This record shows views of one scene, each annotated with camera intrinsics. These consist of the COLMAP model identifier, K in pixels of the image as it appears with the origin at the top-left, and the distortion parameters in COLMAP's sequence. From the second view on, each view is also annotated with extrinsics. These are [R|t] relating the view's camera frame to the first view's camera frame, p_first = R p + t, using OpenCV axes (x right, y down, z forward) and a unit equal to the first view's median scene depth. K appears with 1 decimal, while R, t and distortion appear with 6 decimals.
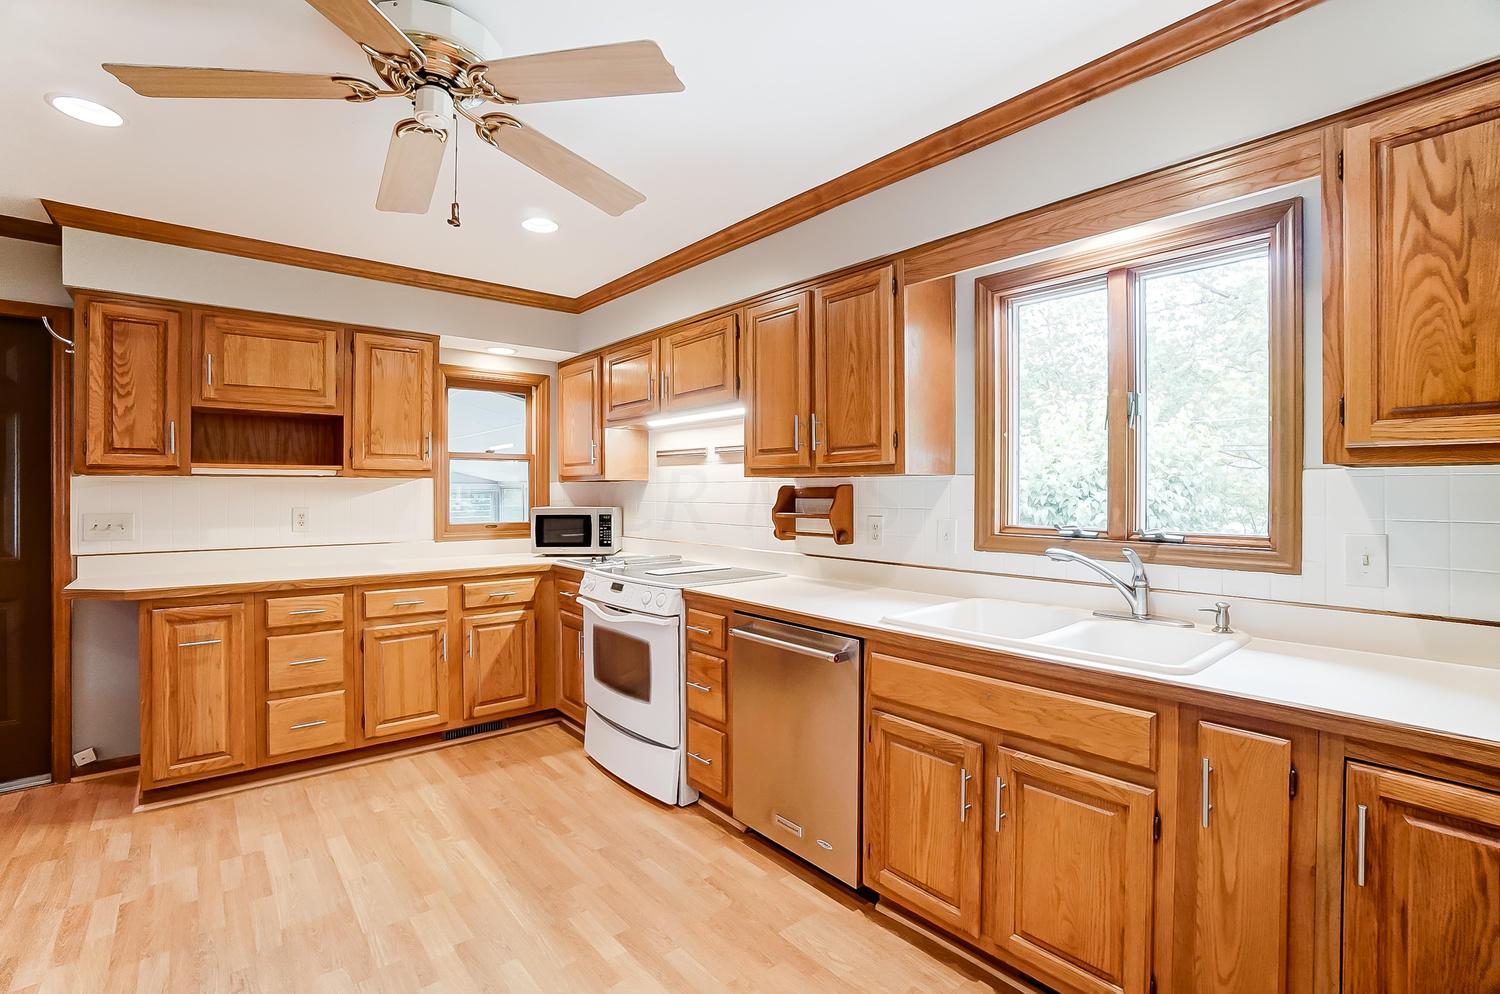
lens RADIAL K [[685.7, 0, 740.5], [0, 685.7, 491.0], [0, 0, 1]] dist [-0.061510, 0.021267]
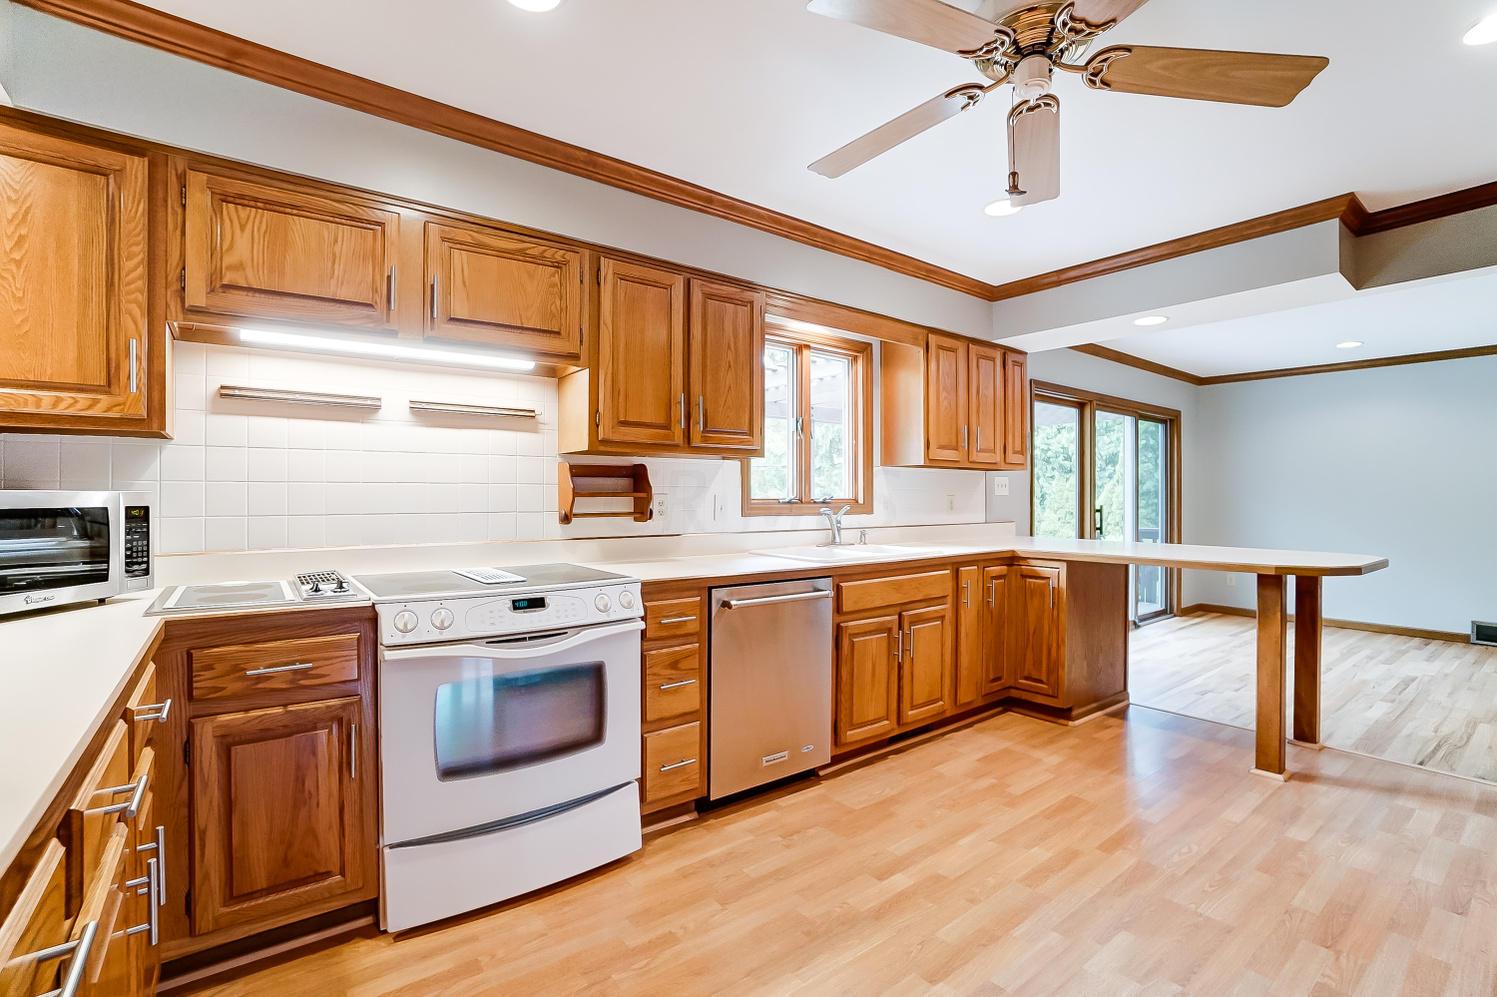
lens RADIAL K [[665.4, 0, 748.5], [0, 665.4, 498.5], [0, 0, 1]] dist [-0.059269, 0.016327]
pose [[0.040870, -0.001712, 0.999163, -0.807428], [0.002084, 0.999997, 0.001628, 0.039509], [-0.999162, 0.002016, 0.040873, 0.769054]]
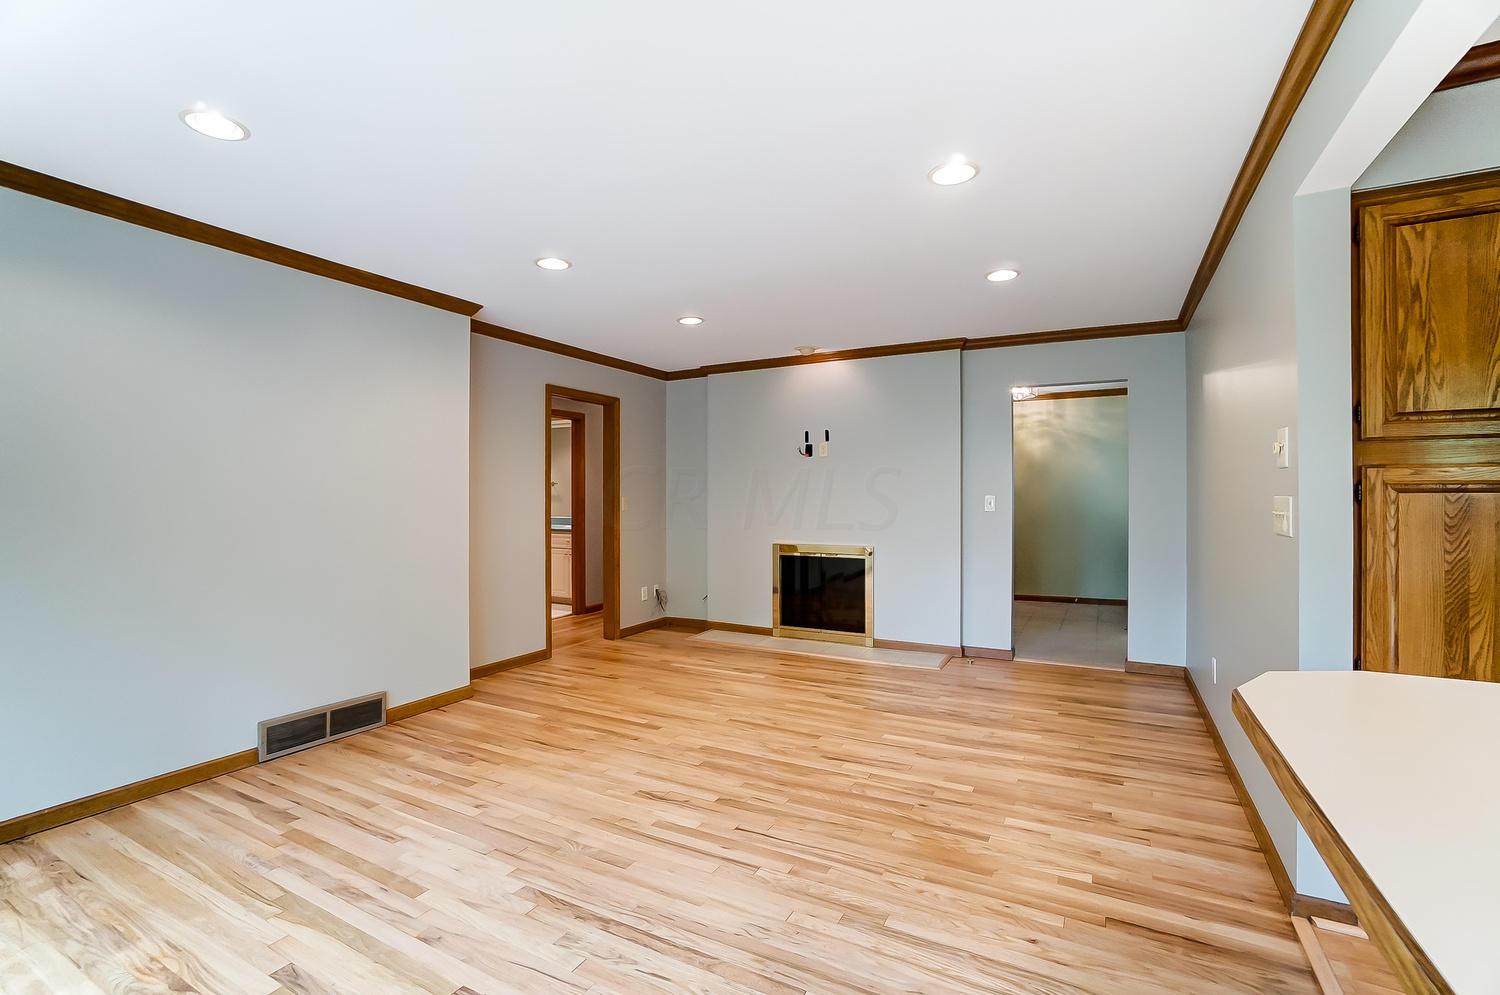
lens RADIAL K [[660.9, 0, 757.7], [0, 660.9, 497.9], [0, 0, 1]] dist [-0.014144, 0.000705]
pose [[-0.928166, -0.006282, -0.372112, 0.753375], [-0.006011, 0.999980, -0.001888, 0.028190], [0.372117, 0.000485, -0.928186, 0.059217]]
